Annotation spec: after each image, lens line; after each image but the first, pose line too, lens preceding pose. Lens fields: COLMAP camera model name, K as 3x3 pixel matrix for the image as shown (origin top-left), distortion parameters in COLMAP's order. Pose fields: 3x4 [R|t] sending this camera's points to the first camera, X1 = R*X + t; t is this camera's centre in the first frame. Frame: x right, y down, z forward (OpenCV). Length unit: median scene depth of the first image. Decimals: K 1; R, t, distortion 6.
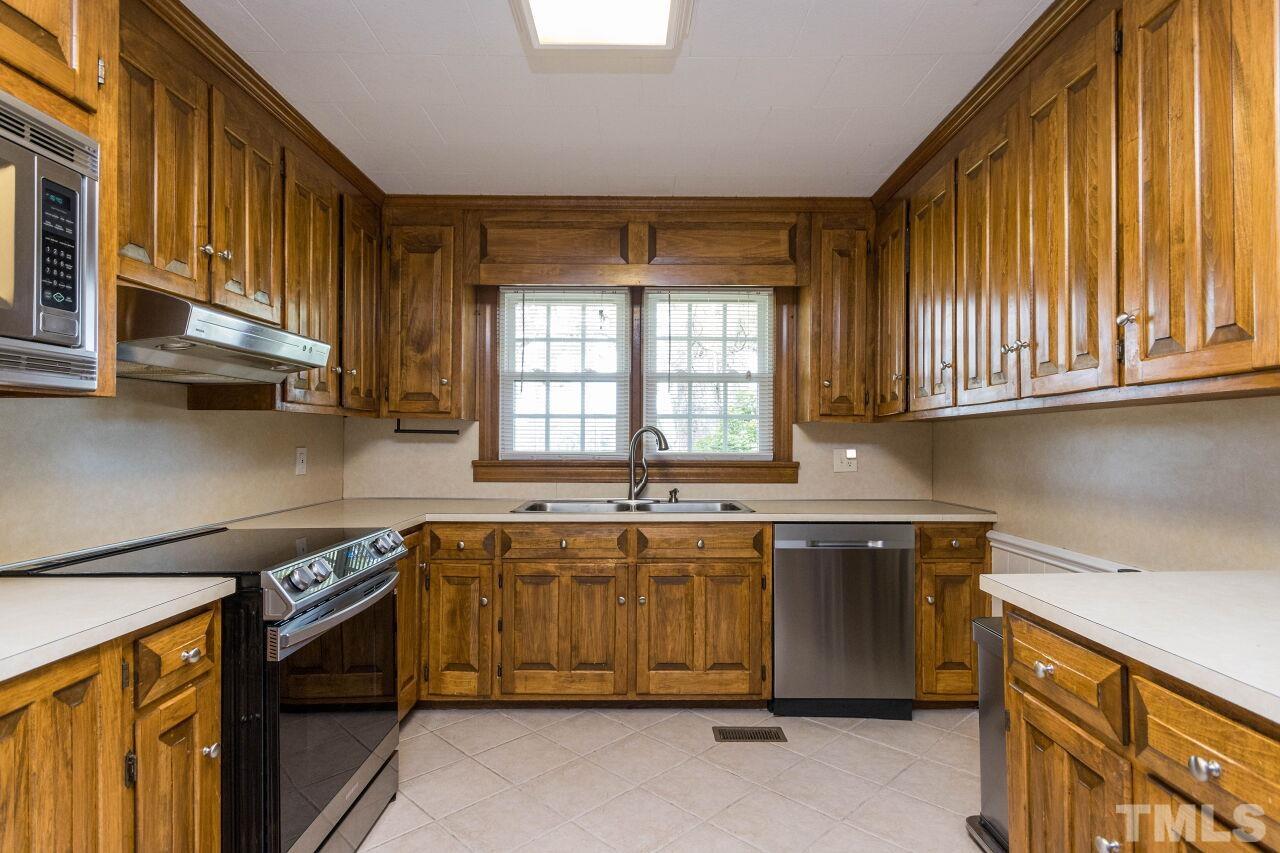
lens RADIAL K [[675.1, 0, 637.5], [0, 675.1, 436.0], [0, 0, 1]] dist [0.005170, -0.000187]
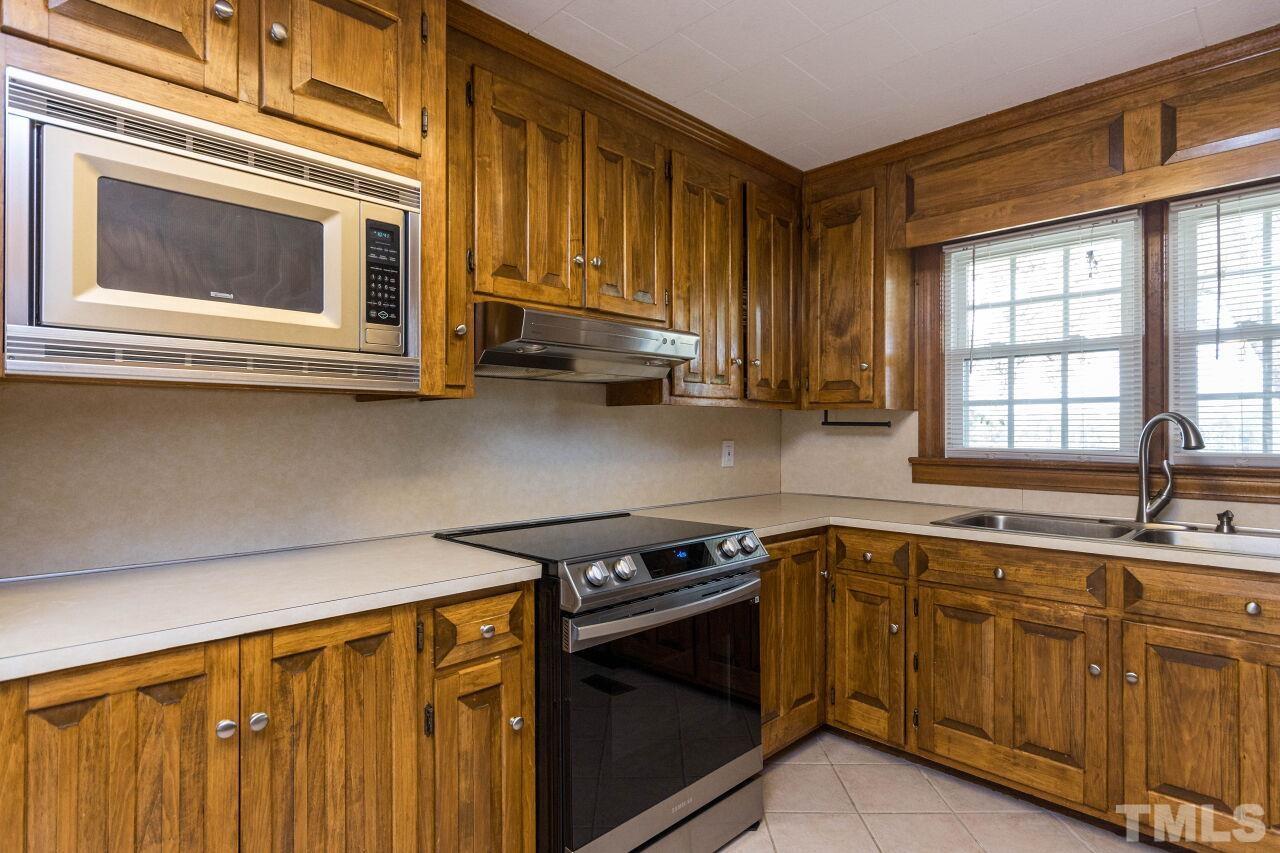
lens RADIAL K [[664.1, 0, 630.7], [0, 664.1, 426.4], [0, 0, 1]] dist [0.002481, 0.000541]
pose [[0.701337, -0.006864, -0.712797, 0.126729], [0.003220, 0.999974, -0.006461, 0.001978], [0.712823, 0.002236, 0.701341, 0.198753]]
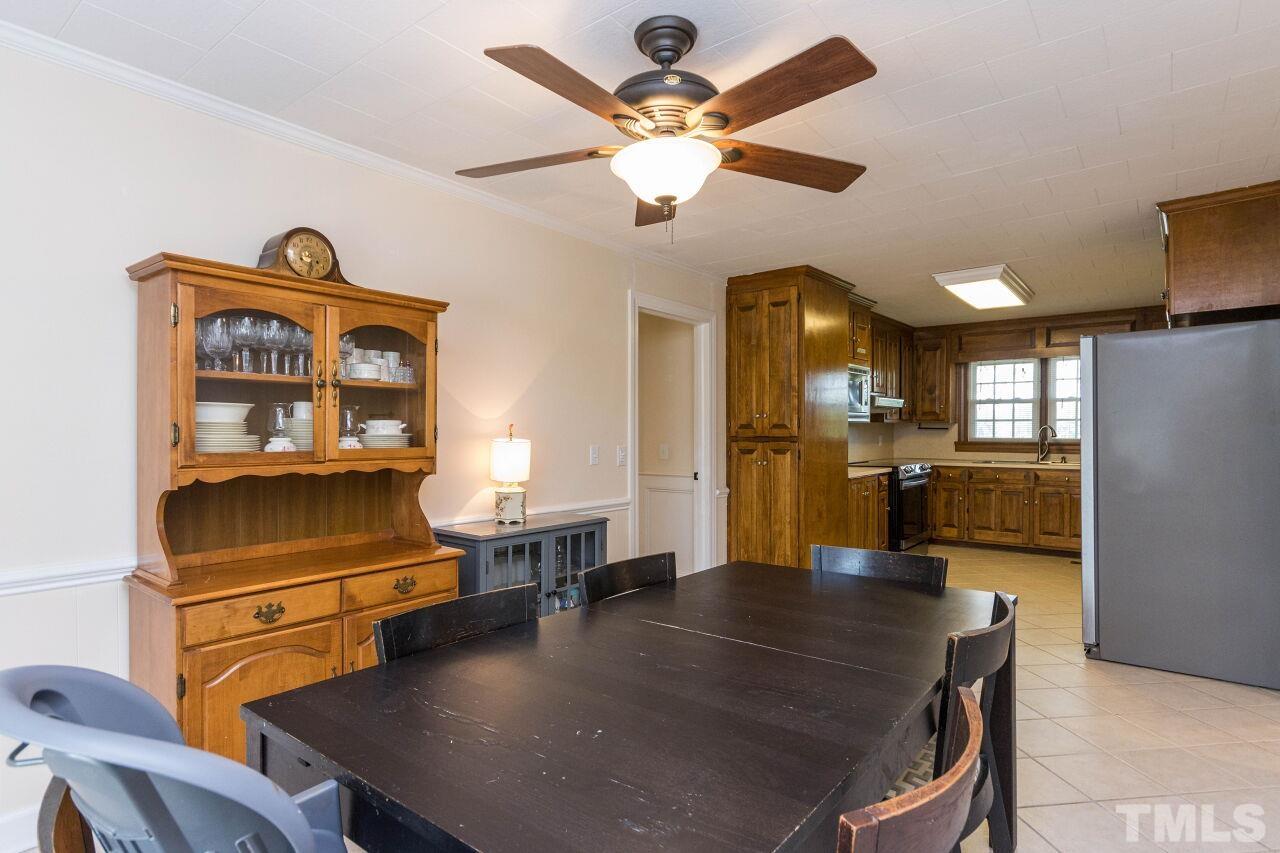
lens RADIAL K [[675.1, 0, 637.5], [0, 675.1, 436.0], [0, 0, 1]] dist [0.005170, -0.000187]
pose [[0.784074, 0.002735, -0.620662, 0.362917], [0.005816, 0.999914, 0.011754, -0.015355], [0.620640, -0.012826, 0.783991, -1.590101]]
